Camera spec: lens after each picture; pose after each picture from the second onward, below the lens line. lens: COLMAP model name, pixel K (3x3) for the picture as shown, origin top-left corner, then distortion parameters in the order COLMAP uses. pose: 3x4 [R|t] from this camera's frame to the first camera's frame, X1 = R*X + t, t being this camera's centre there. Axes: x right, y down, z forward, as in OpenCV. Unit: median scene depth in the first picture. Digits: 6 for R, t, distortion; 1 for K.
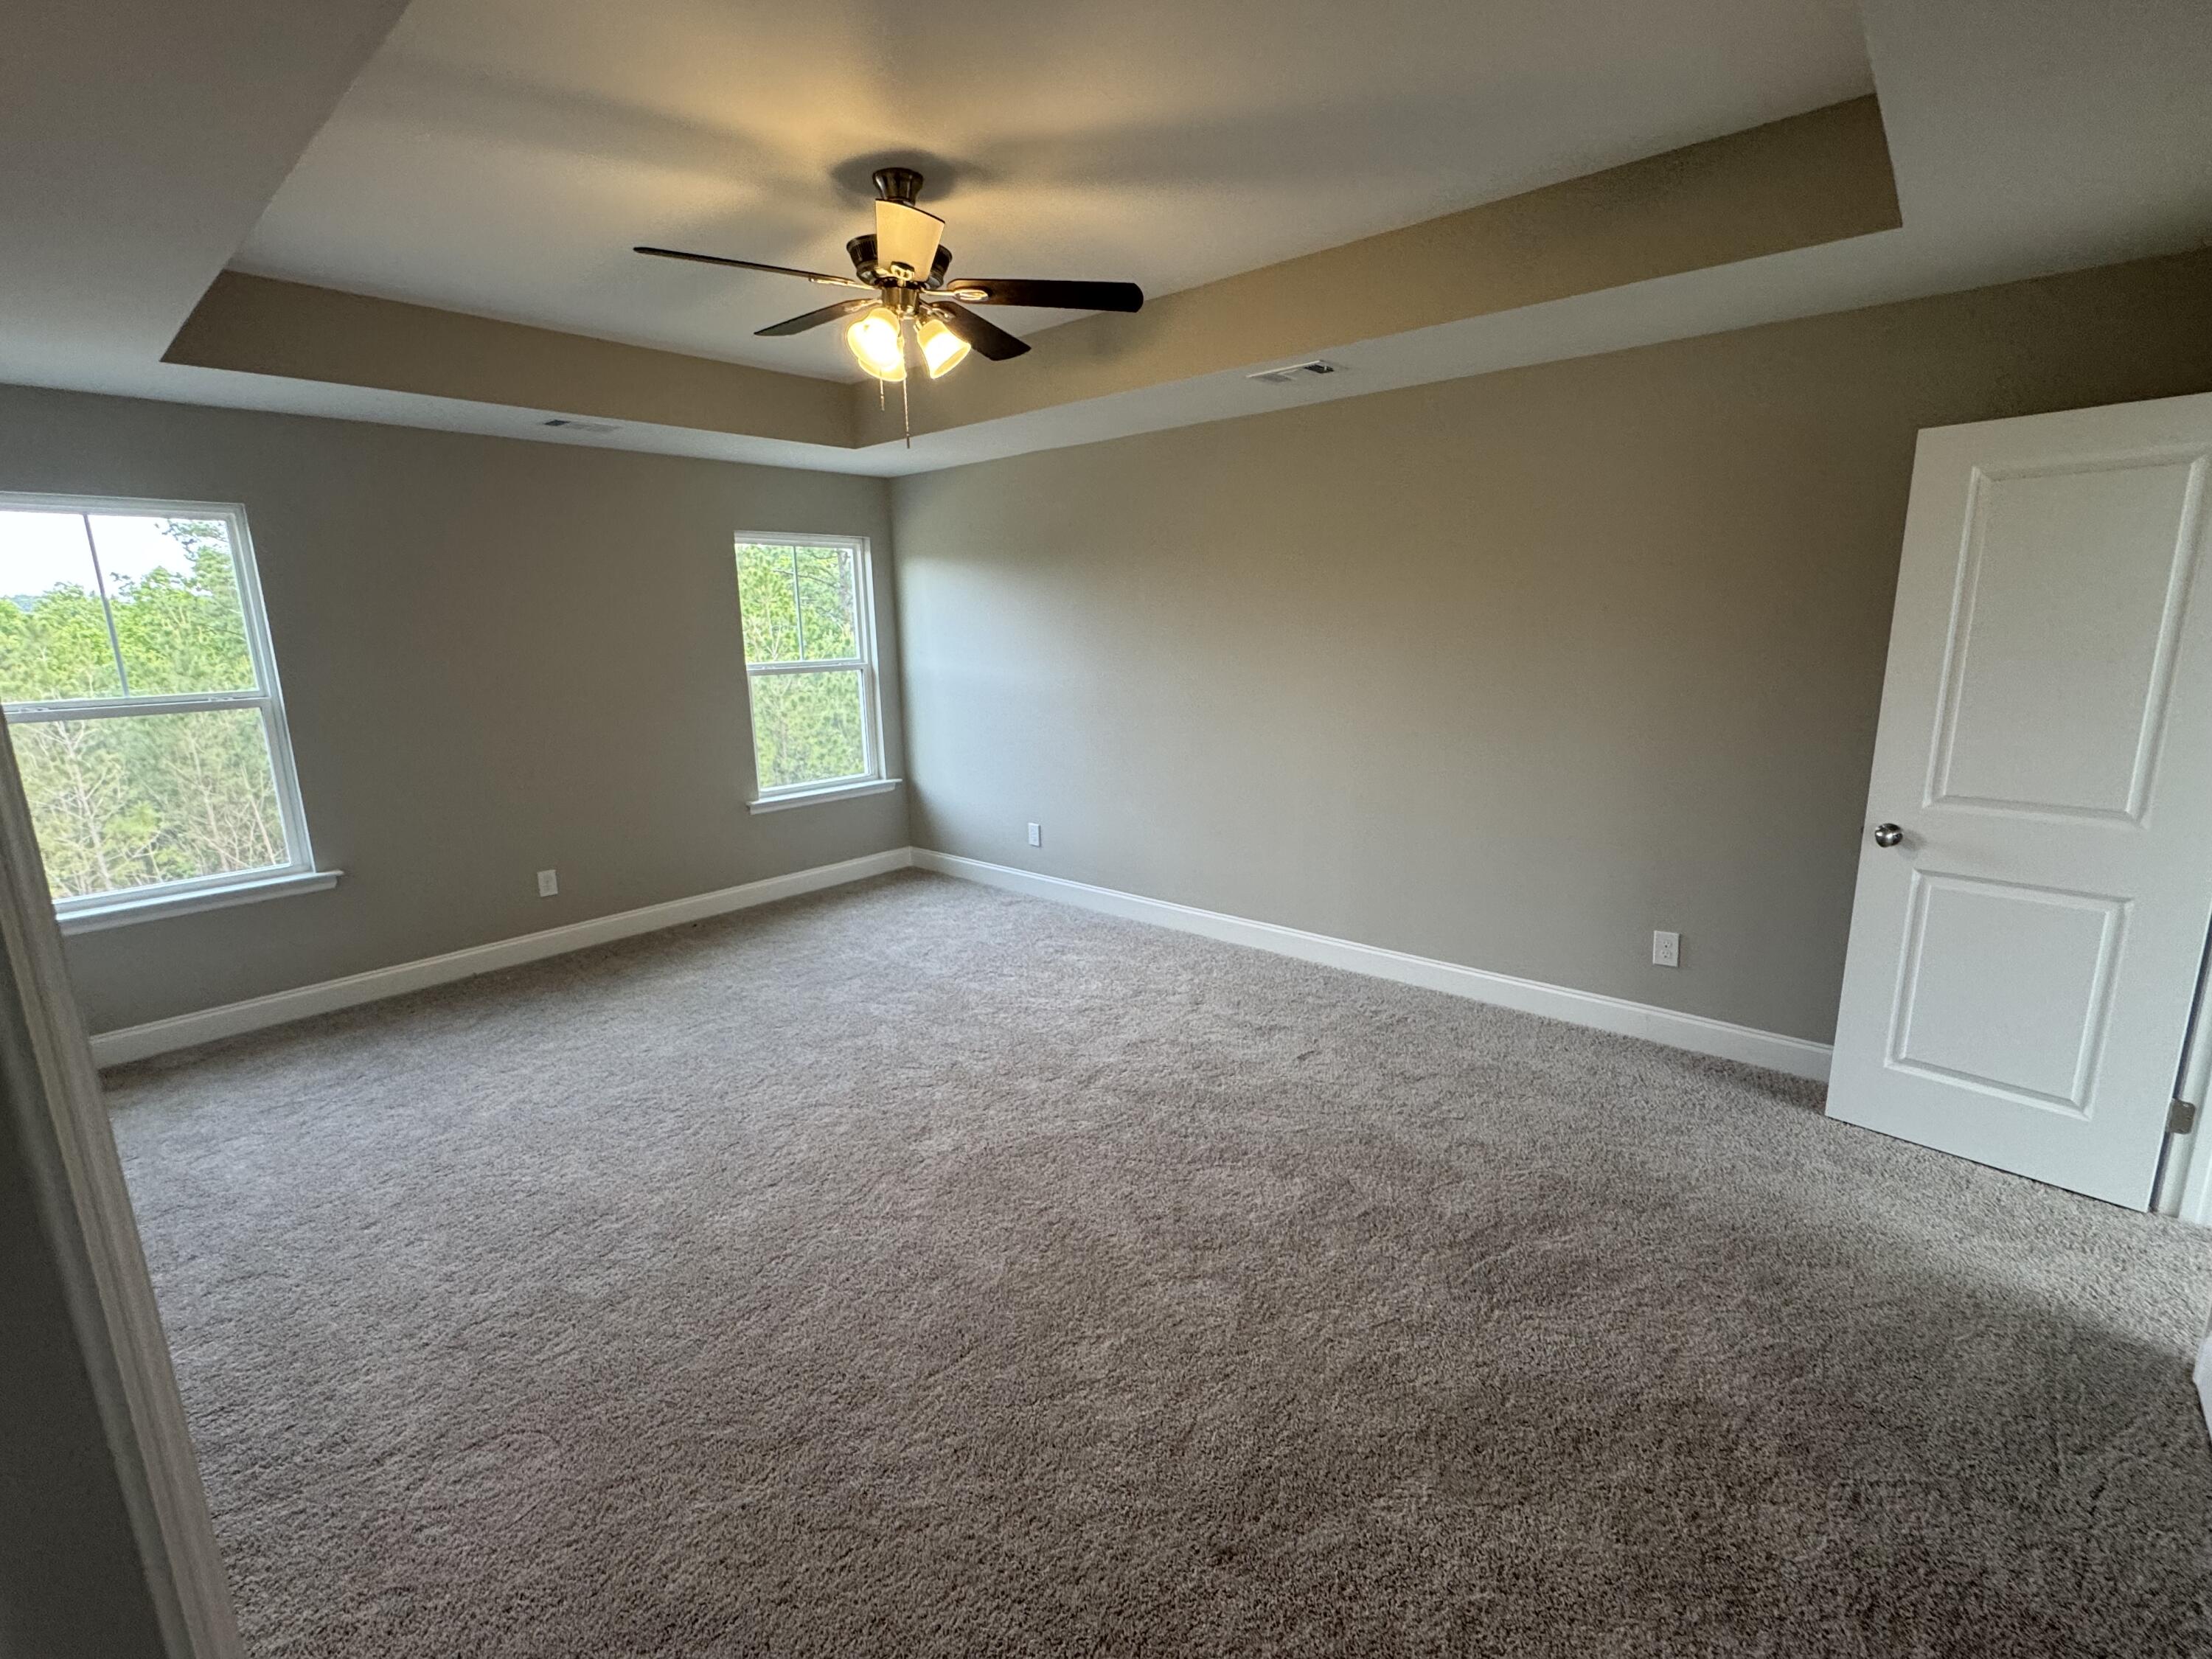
lens RADIAL K [[1001.2, 0, 1106.0], [0, 1001.2, 829.5], [0, 0, 1]] dist [0.031113, -0.000281]
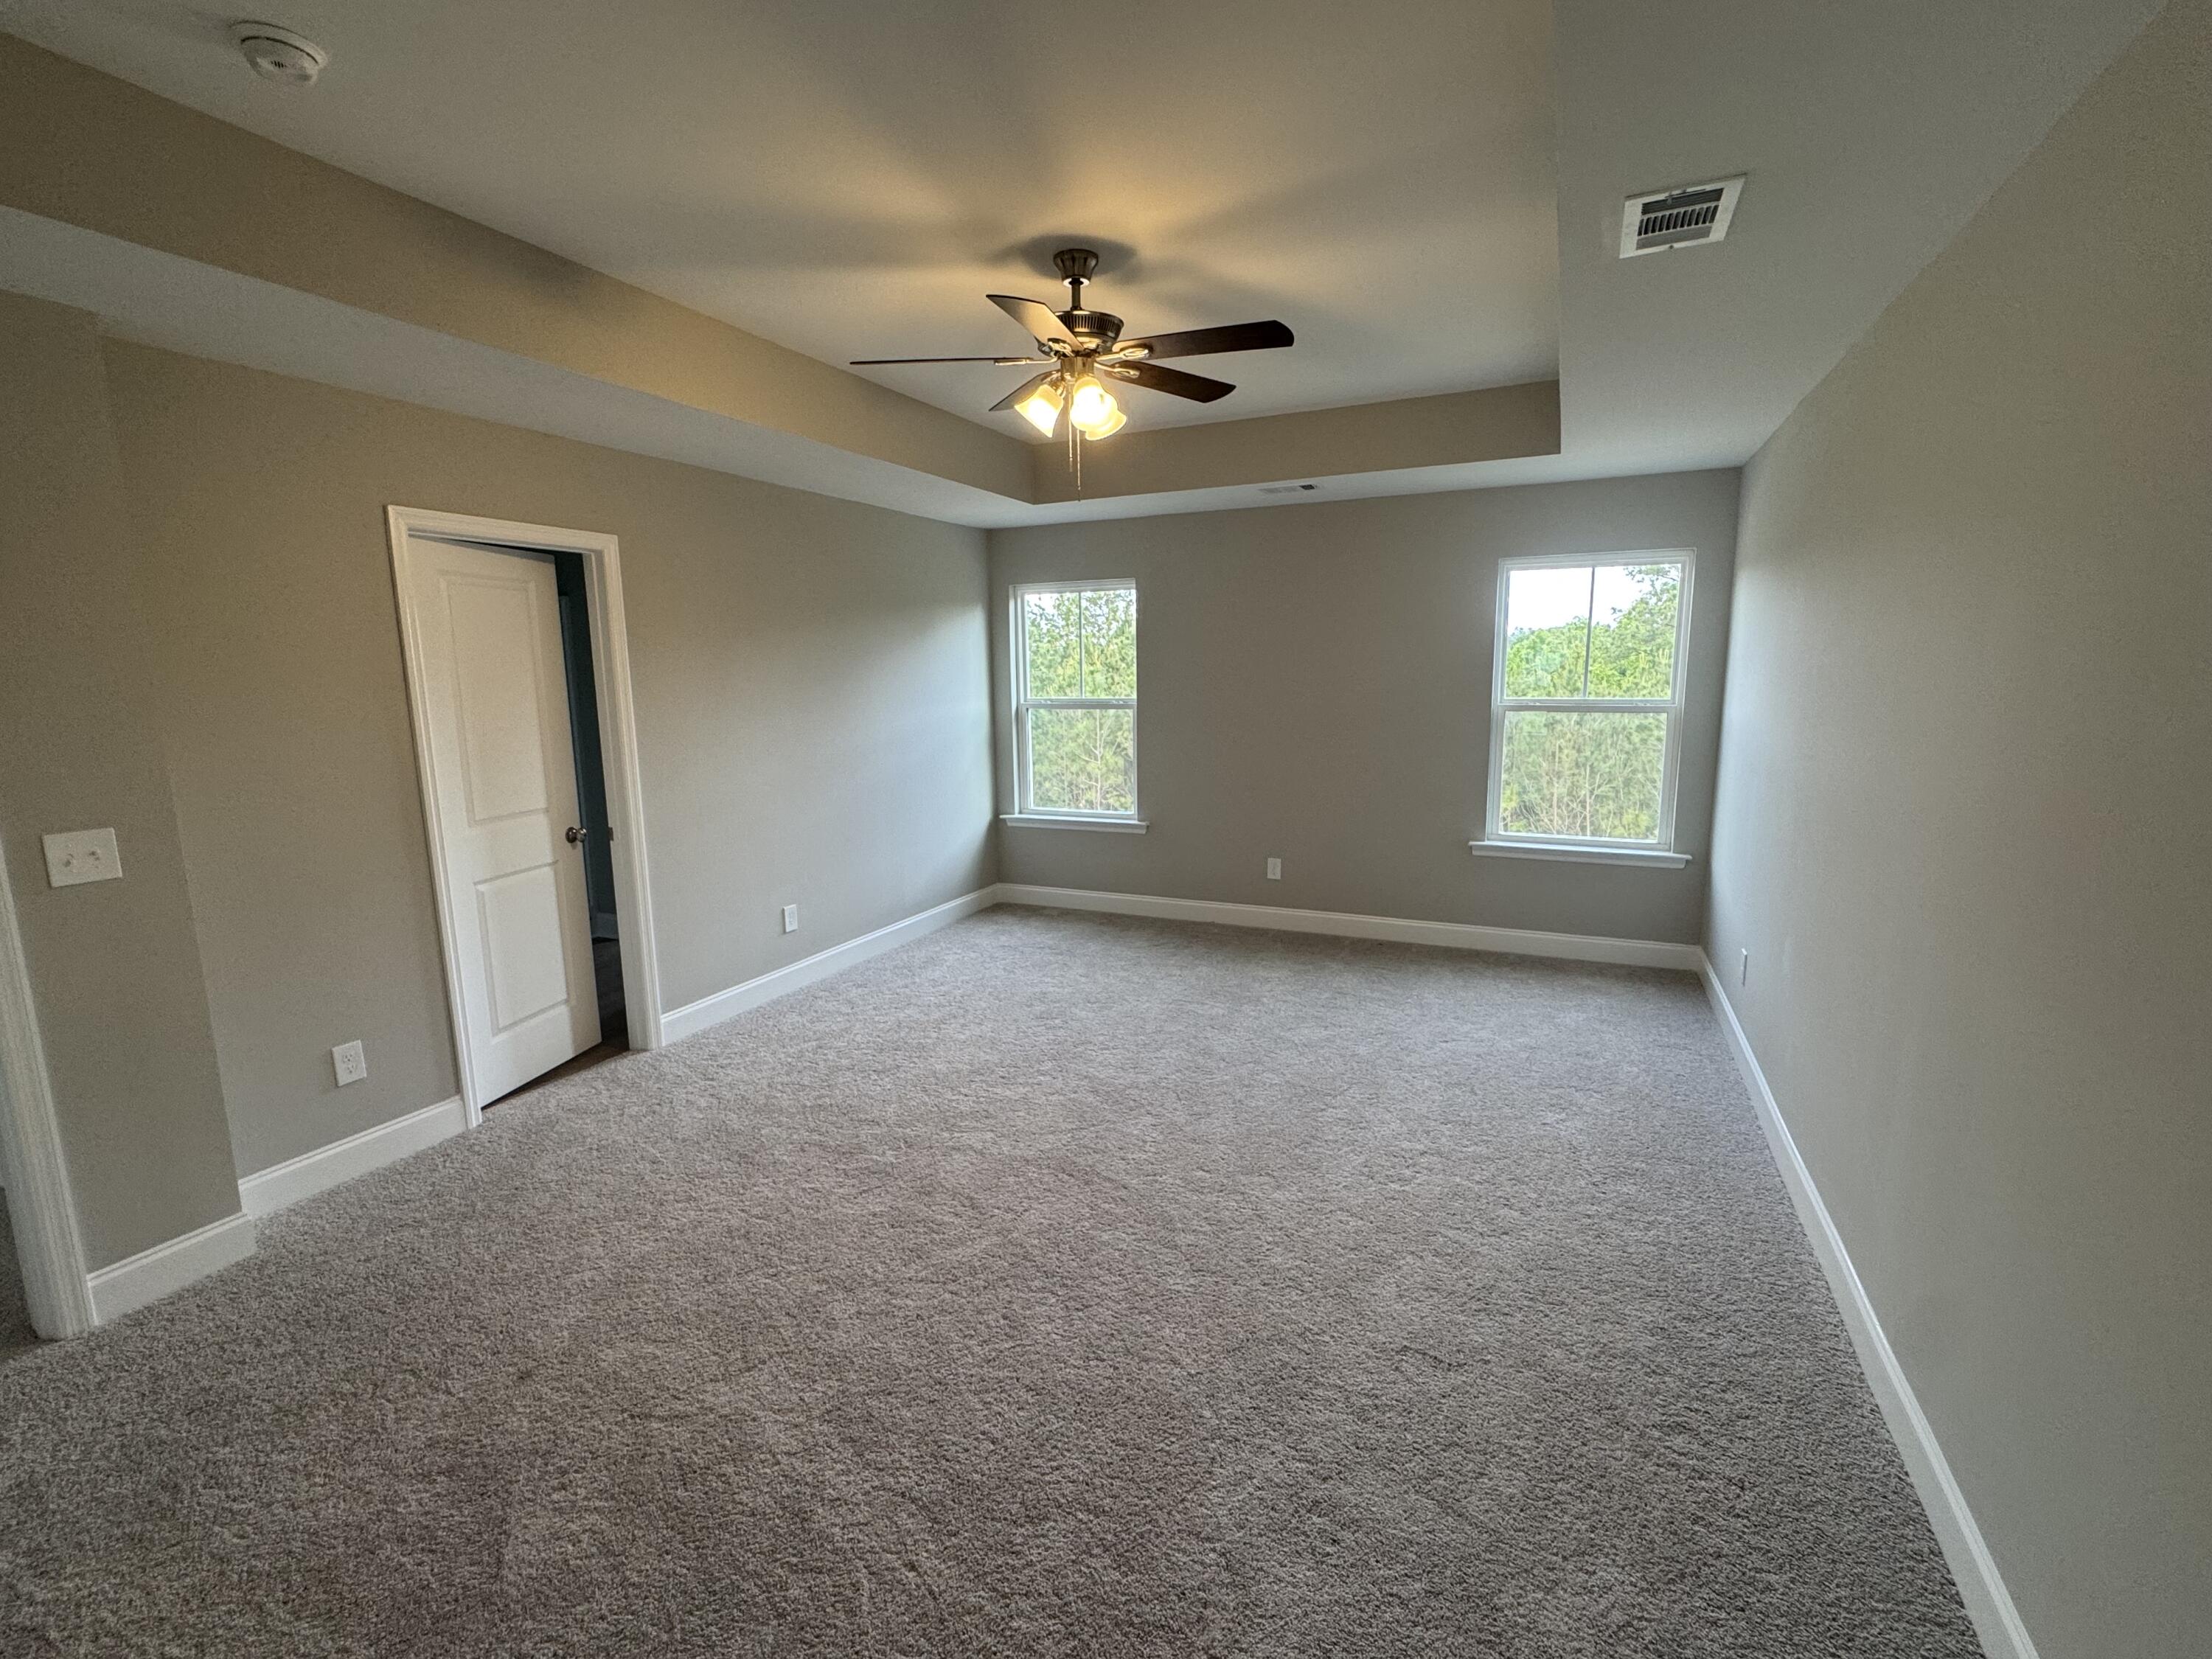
lens RADIAL K [[1001.2, 0, 1106.0], [0, 1001.2, 829.5], [0, 0, 1]] dist [0.031113, -0.000281]
pose [[0.298733, 0.177569, -0.937672, 0.520820], [-0.199758, 0.972407, 0.120506, -0.100329], [0.933196, 0.151308, 0.325961, 0.431269]]
